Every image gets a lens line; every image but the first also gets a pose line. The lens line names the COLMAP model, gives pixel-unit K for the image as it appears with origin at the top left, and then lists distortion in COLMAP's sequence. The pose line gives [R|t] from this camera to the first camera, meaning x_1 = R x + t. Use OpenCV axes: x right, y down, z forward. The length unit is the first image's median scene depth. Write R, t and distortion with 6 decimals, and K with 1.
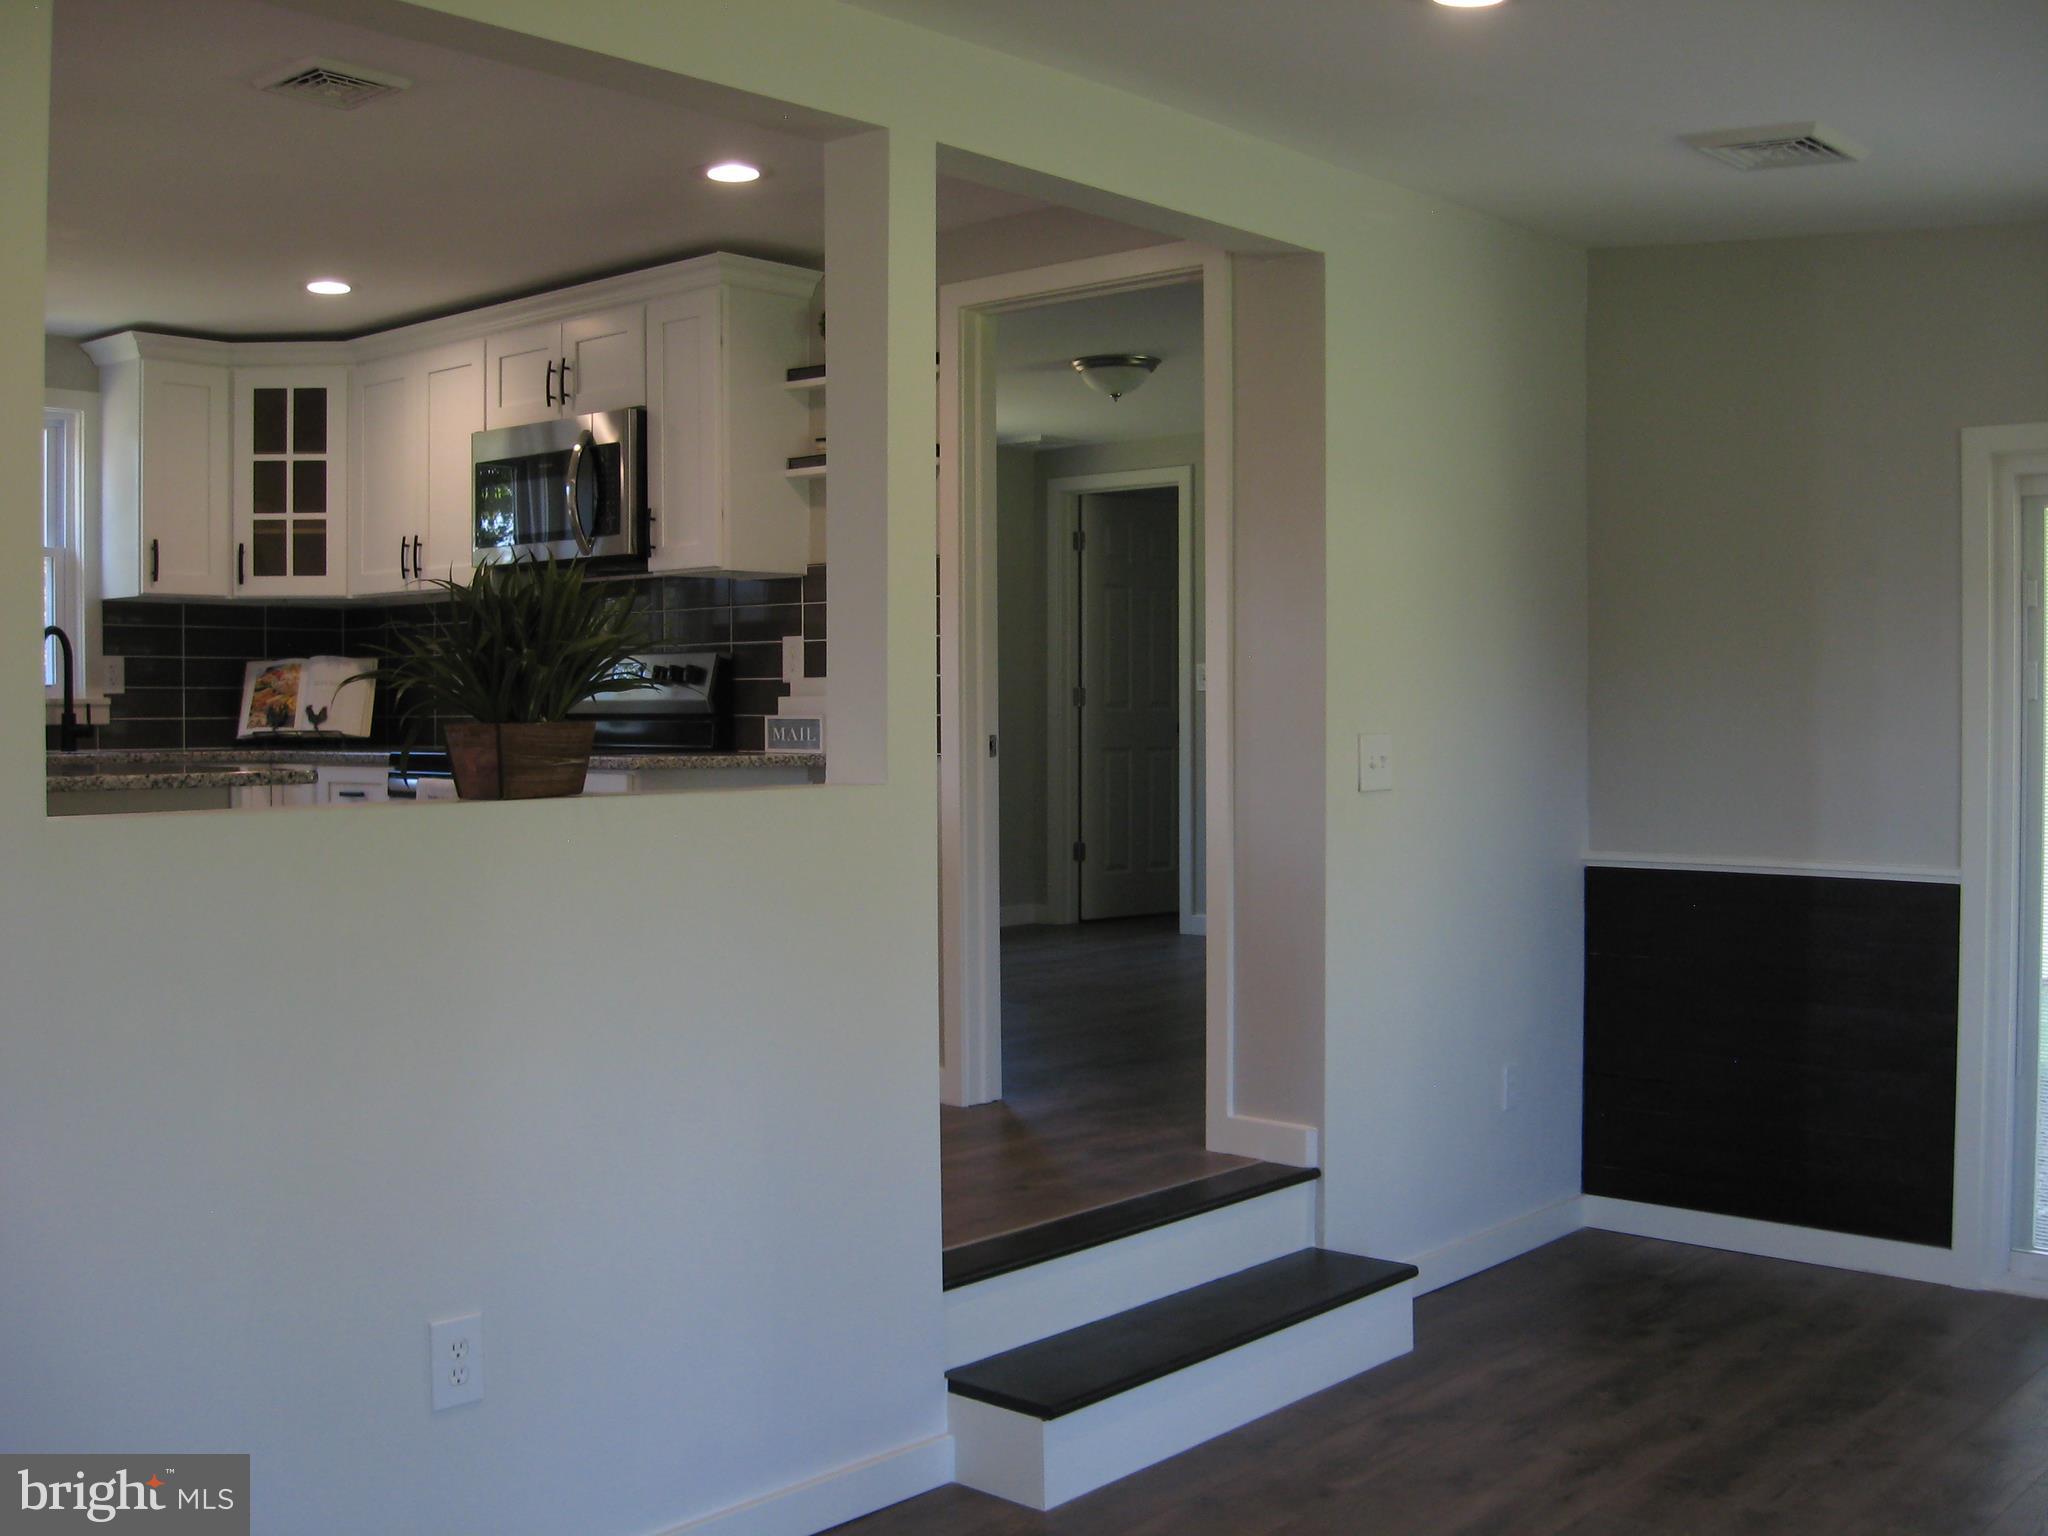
lens RADIAL K [[2129.0, 0, 1024.0], [0, 2129.0, 768.0], [0, 0, 1]] dist [-0.129847, 0.032306]
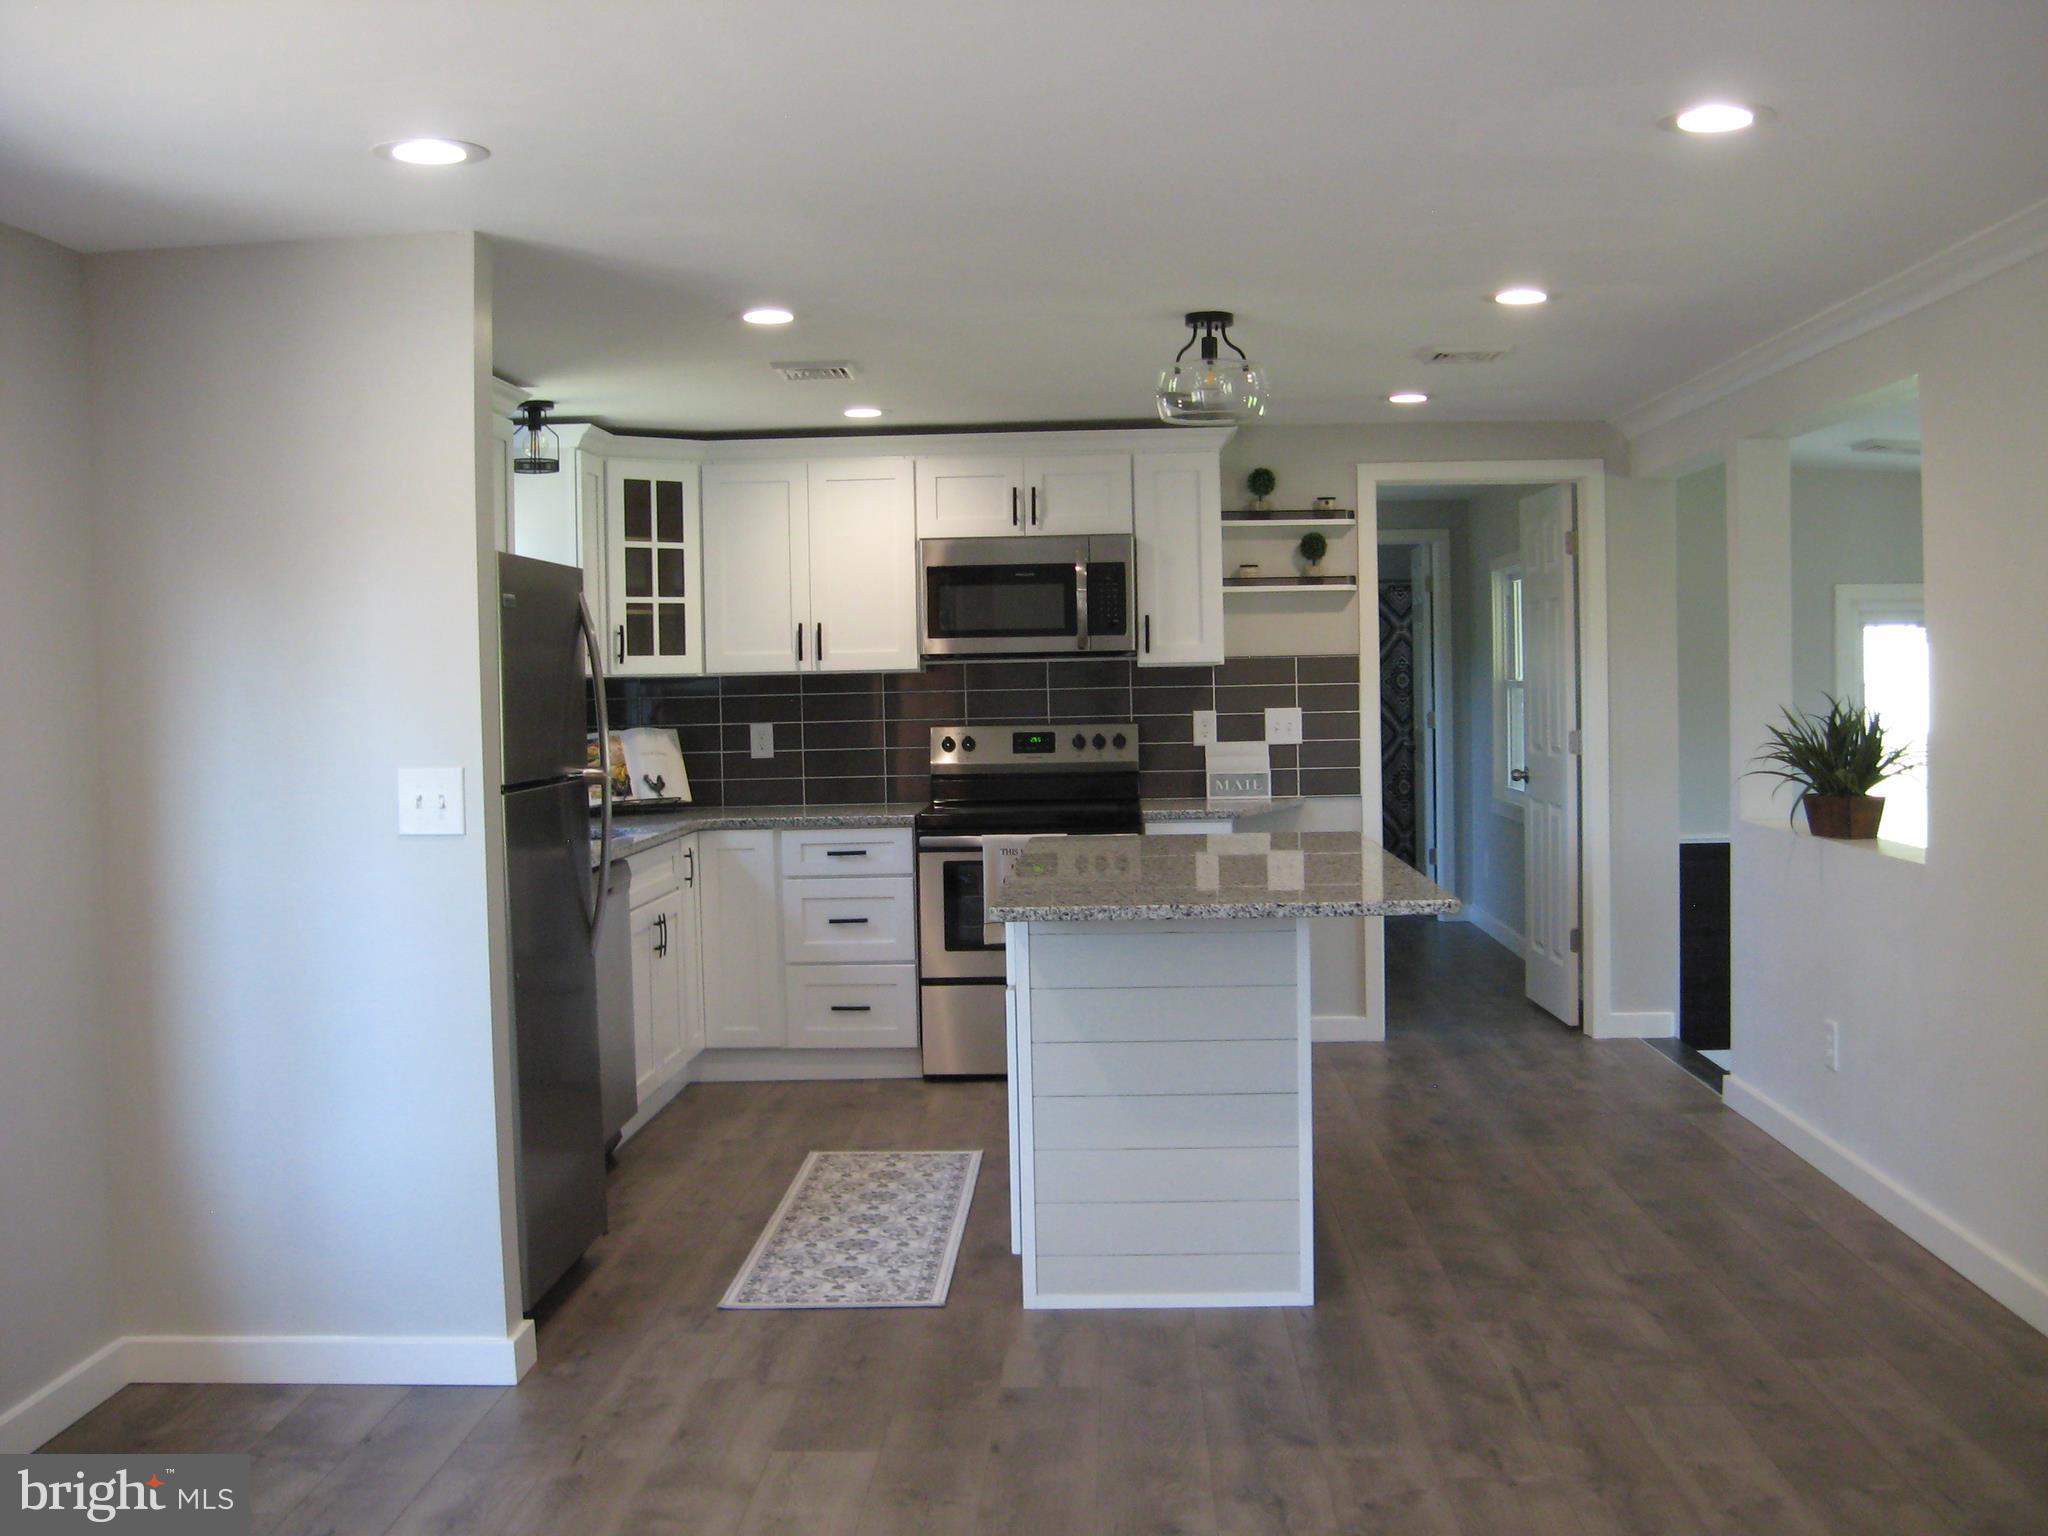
lens RADIAL K [[2129.0, 0, 1024.0], [0, 2129.0, 768.0], [0, 0, 1]] dist [-0.129847, 0.032306]
pose [[0.775820, -0.039158, 0.629739, -0.894240], [0.035892, 0.999195, 0.017912, -0.046892], [-0.629933, 0.008706, 0.776601, 0.036610]]
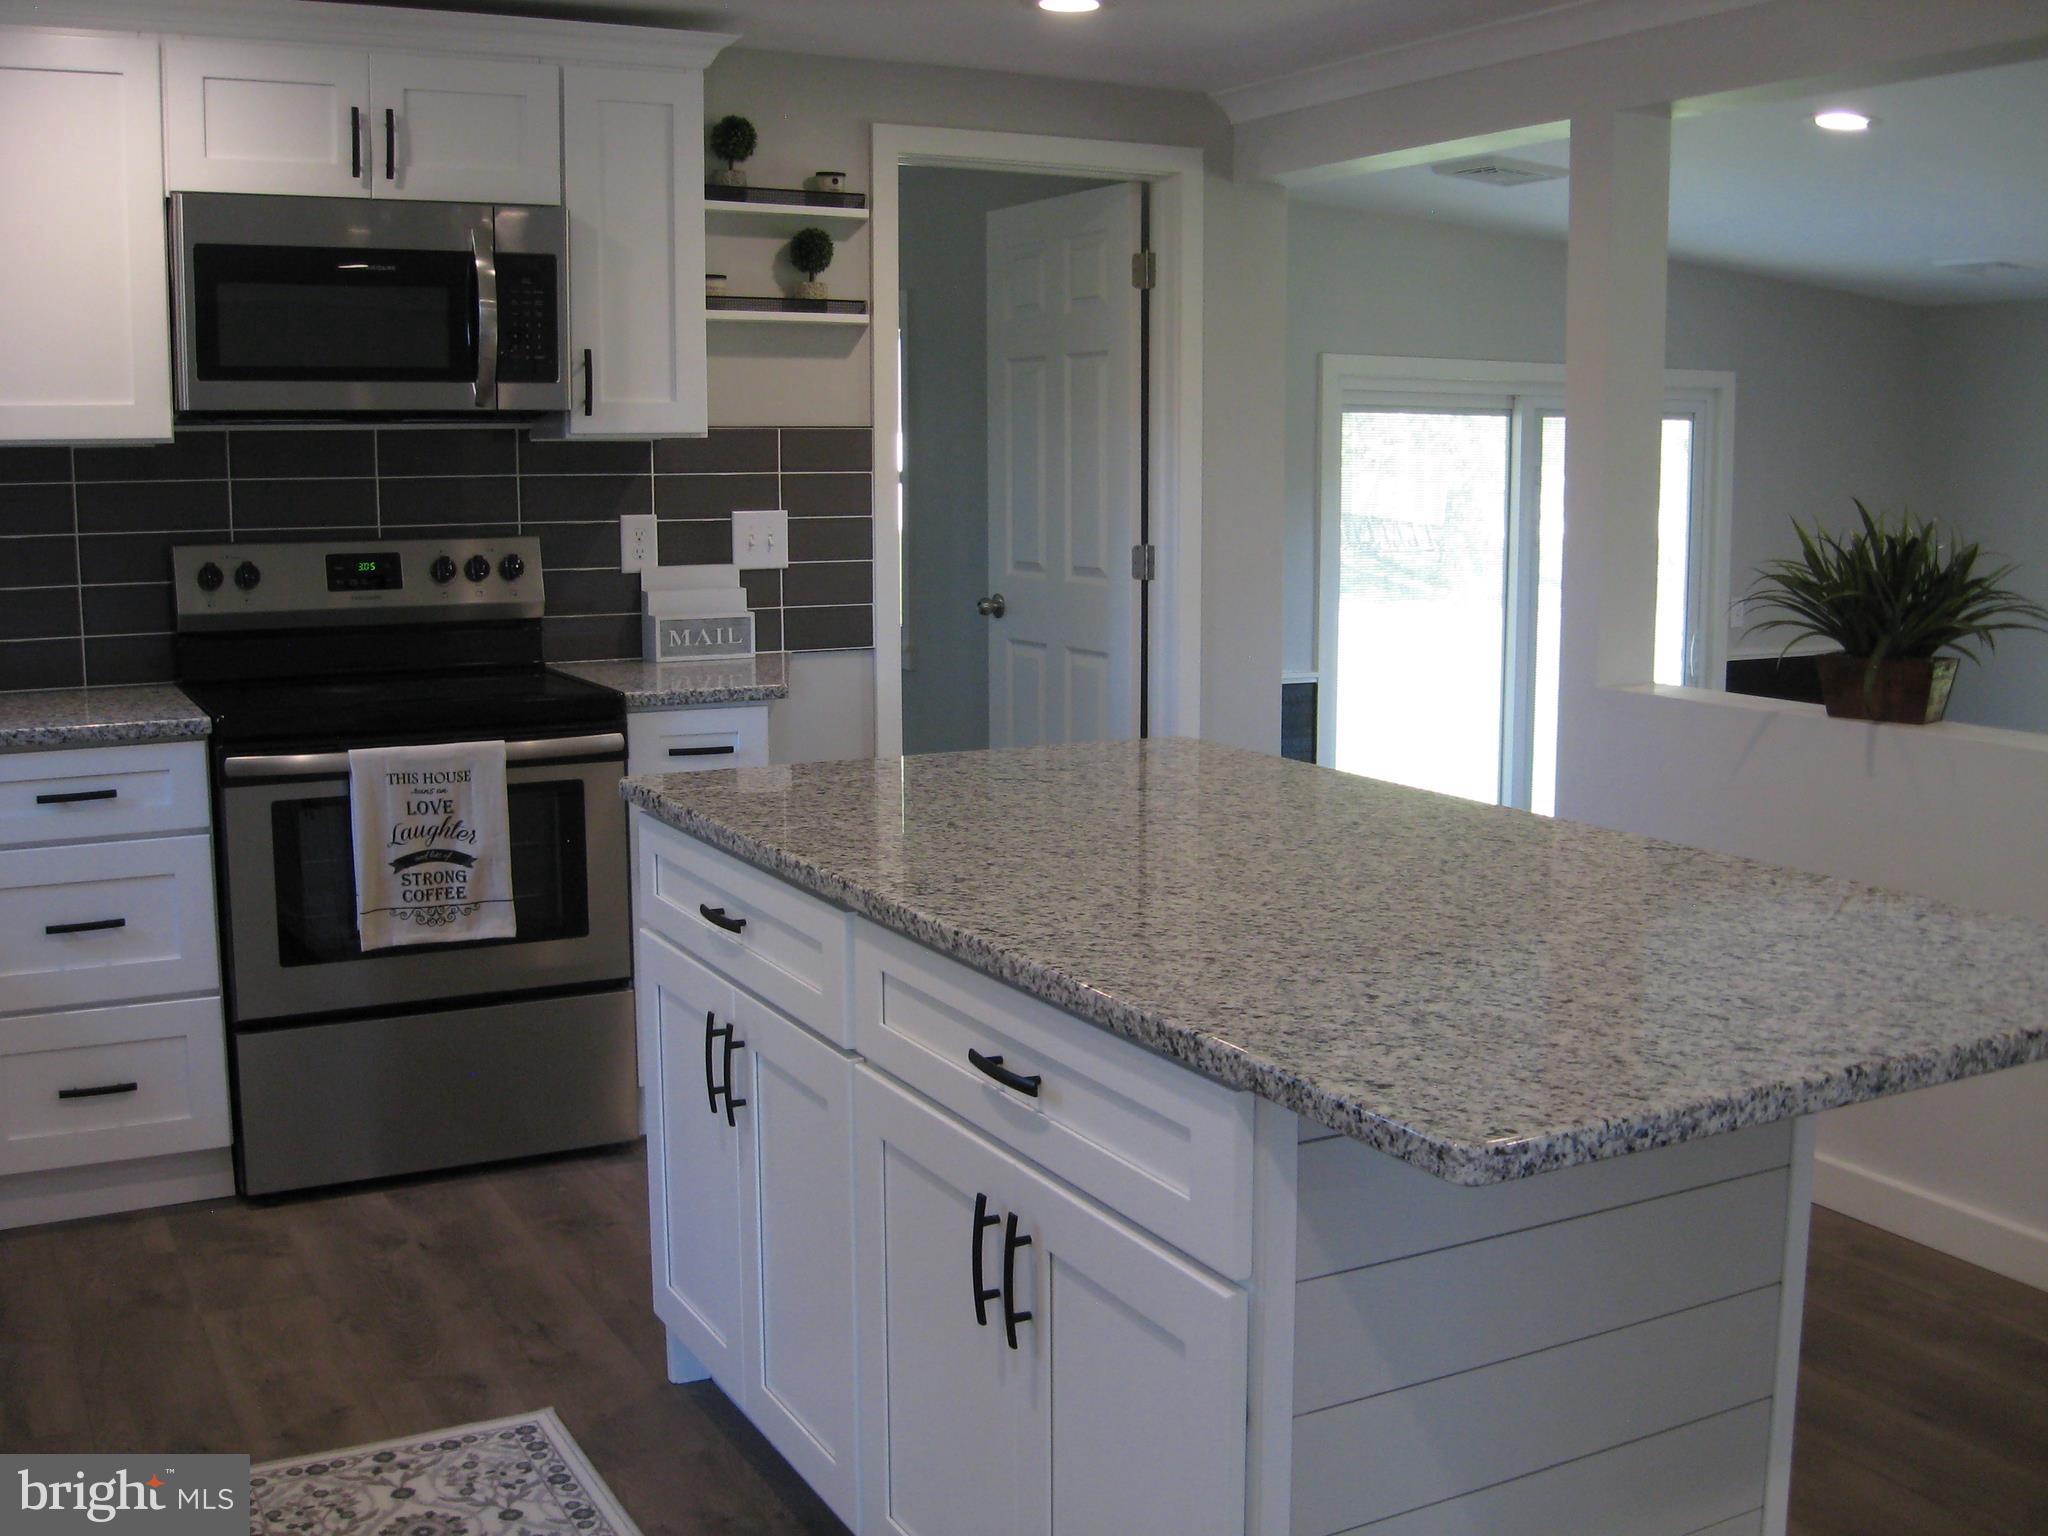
lens RADIAL K [[2129.0, 0, 1024.0], [0, 2129.0, 768.0], [0, 0, 1]] dist [-0.129847, 0.032306]
pose [[0.347318, -0.133227, 0.928235, -0.704227], [0.026538, 0.990856, 0.132286, -0.059894], [-0.937372, -0.021312, 0.347678, 0.505956]]
